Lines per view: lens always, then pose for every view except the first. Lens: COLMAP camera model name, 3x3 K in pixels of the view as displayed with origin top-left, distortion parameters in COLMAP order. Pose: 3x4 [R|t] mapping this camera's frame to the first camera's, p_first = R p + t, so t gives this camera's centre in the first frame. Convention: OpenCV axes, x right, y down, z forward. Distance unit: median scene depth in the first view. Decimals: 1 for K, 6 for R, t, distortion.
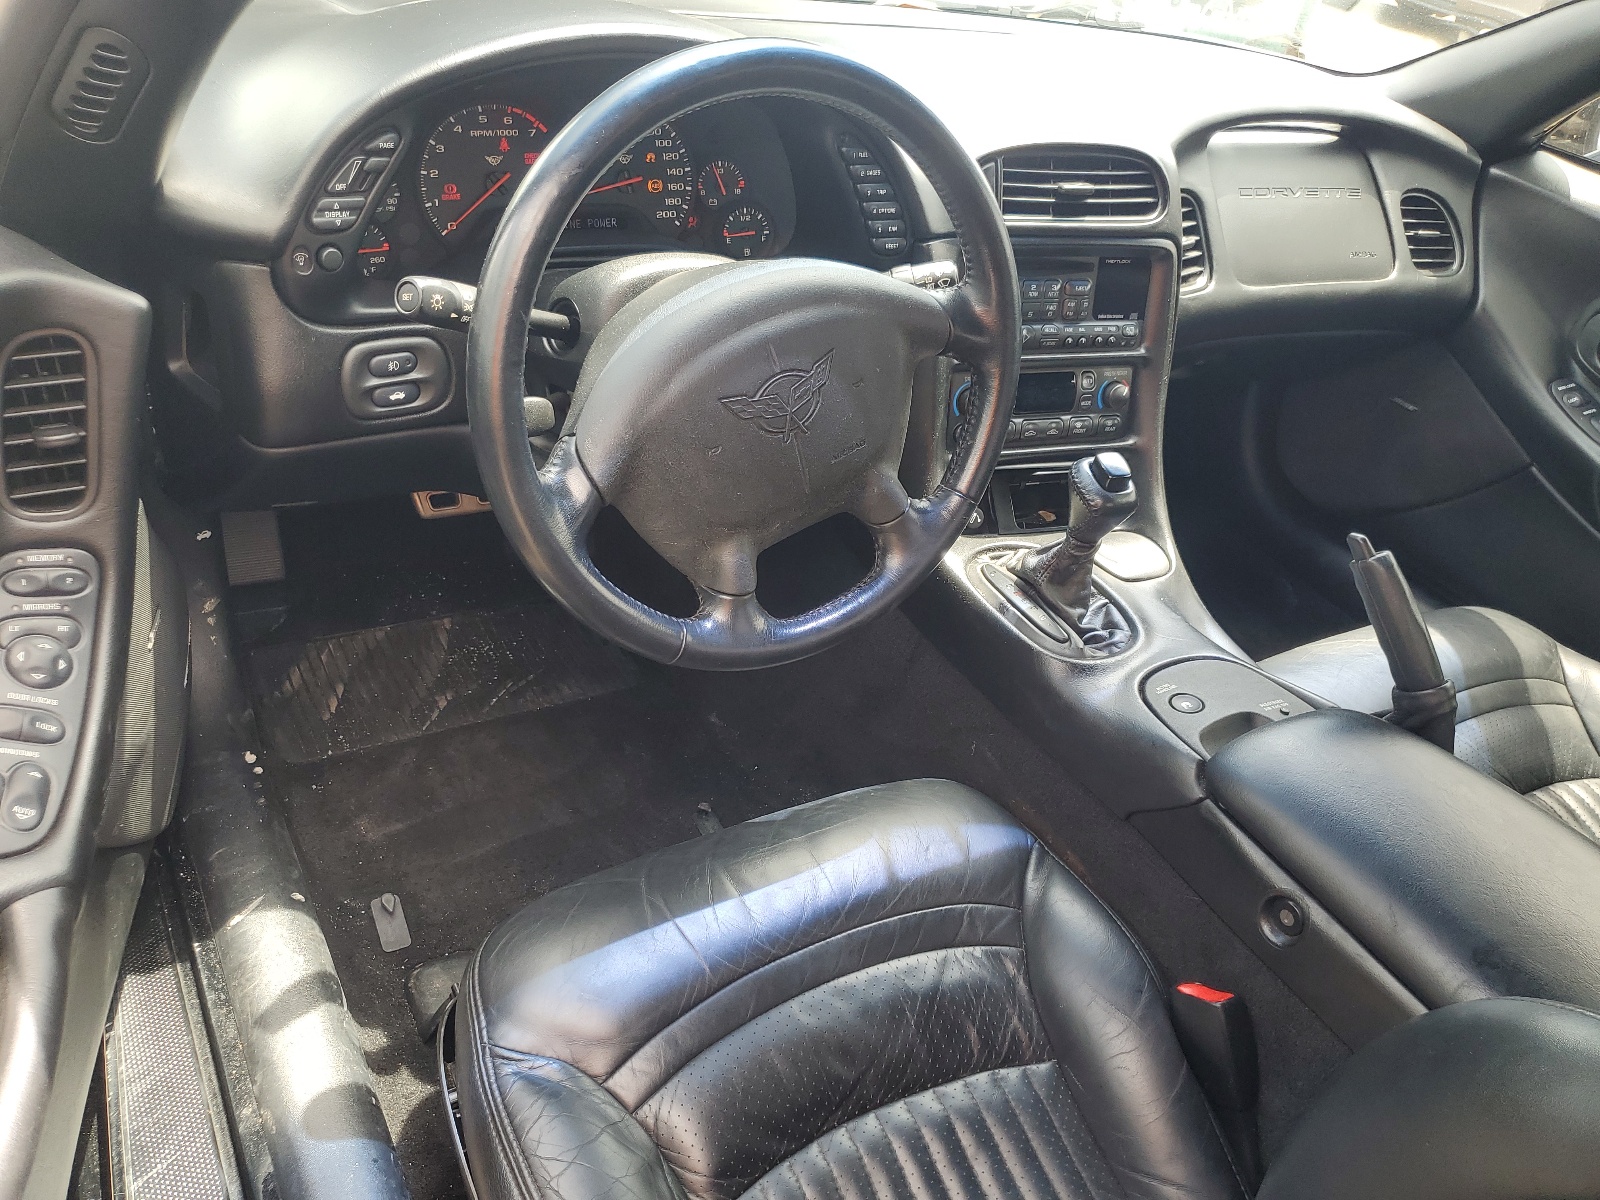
lens RADIAL K [[1240.3, 0, 800.0], [0, 1240.3, 600.0], [0, 0, 1]] dist [-0.009472, -0.067825]
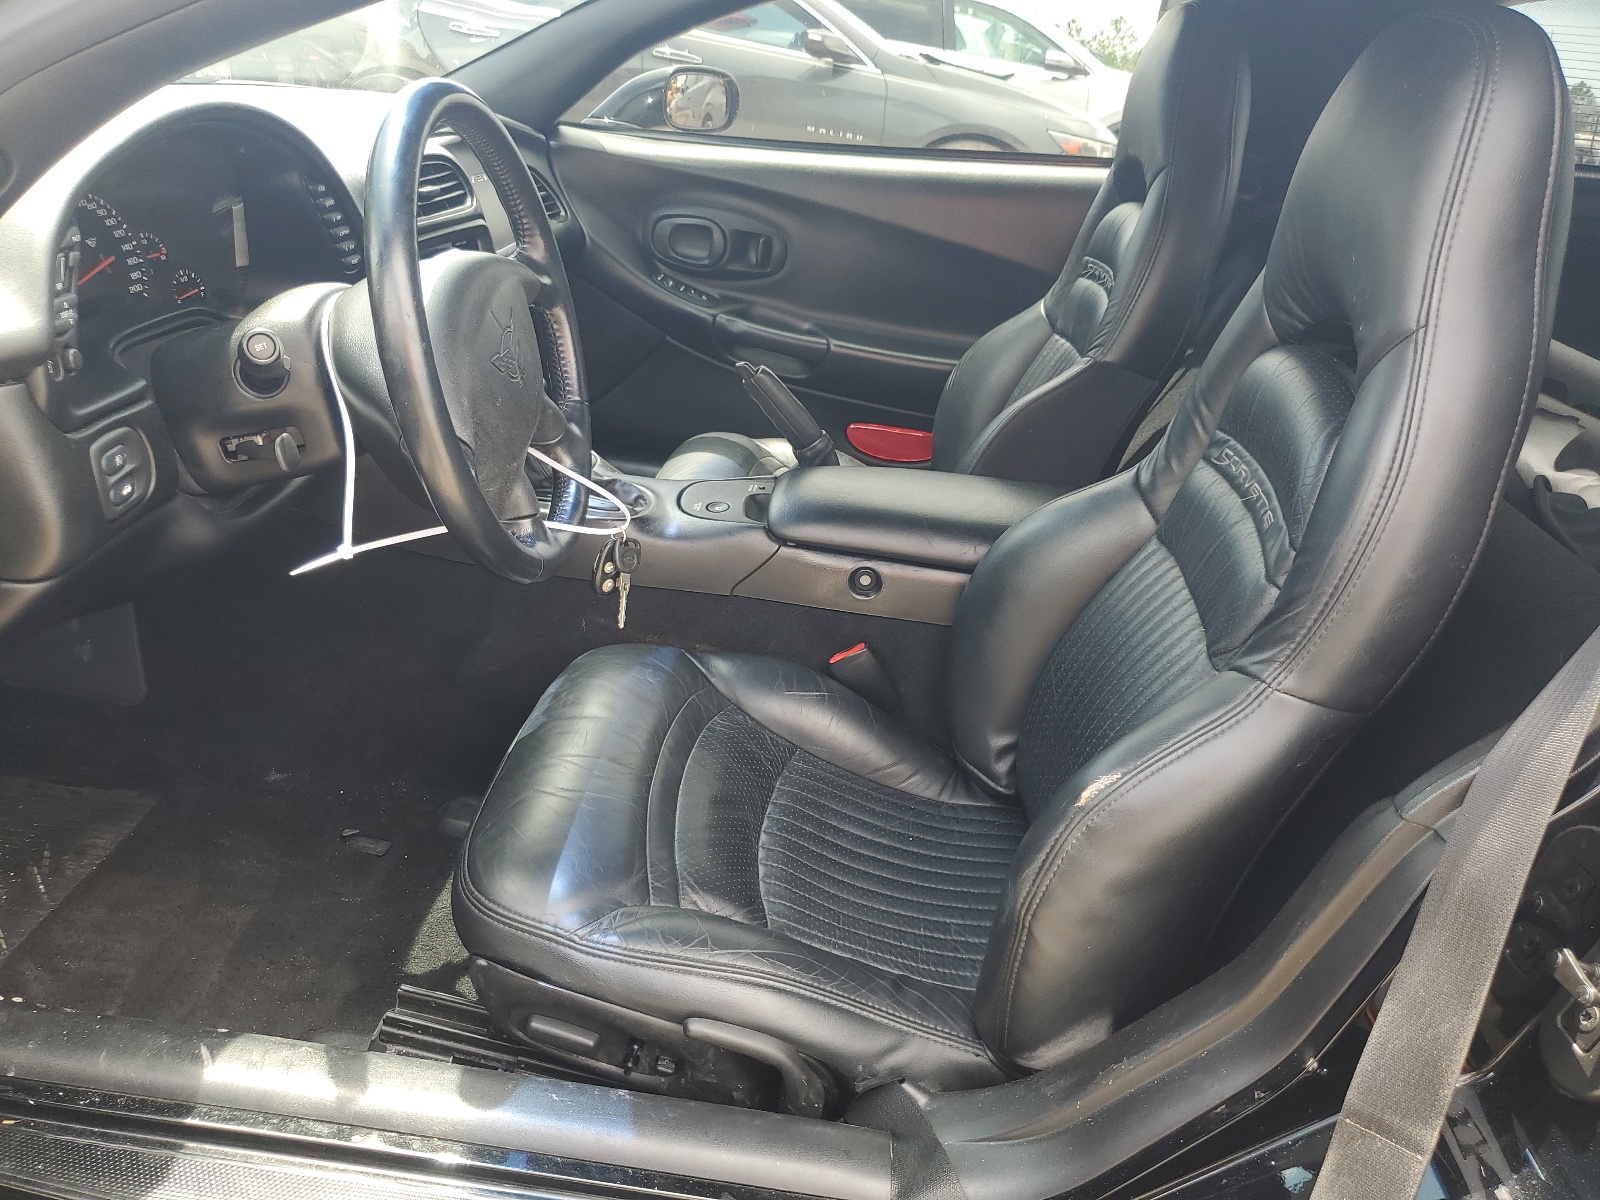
lens RADIAL K [[1240.3, 0, 800.0], [0, 1240.3, 600.0], [0, 0, 1]] dist [-0.009472, -0.067825]
pose [[0.567117, -0.411306, 0.713587, -0.631783], [0.432946, 0.885901, 0.166547, -0.015060], [-0.700669, 0.214493, 0.680482, -0.016450]]
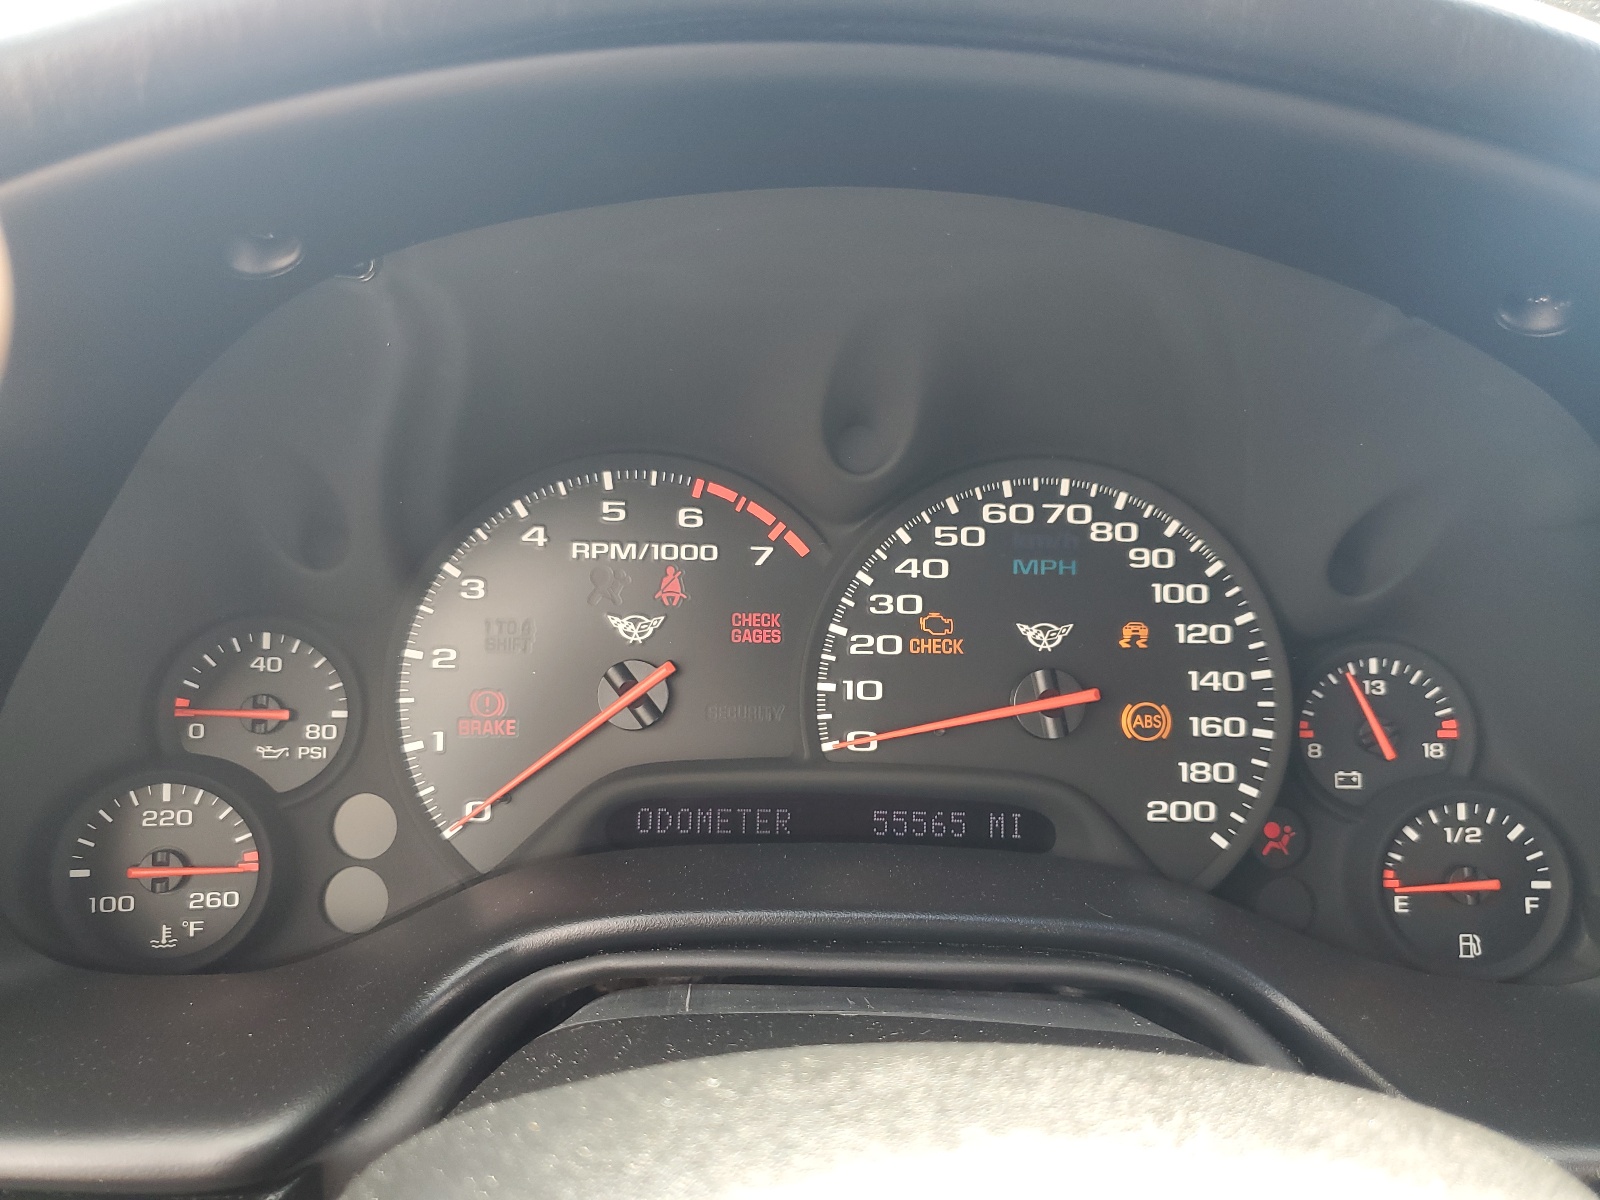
lens RADIAL K [[1240.3, 0, 800.0], [0, 1240.3, 600.0], [0, 0, 1]] dist [-0.009472, -0.067825]
pose [[0.875539, -0.011013, -0.483021, -0.042450], [-0.188126, 0.913068, -0.361822, -0.233591], [0.445016, 0.407658, 0.797355, 0.700597]]
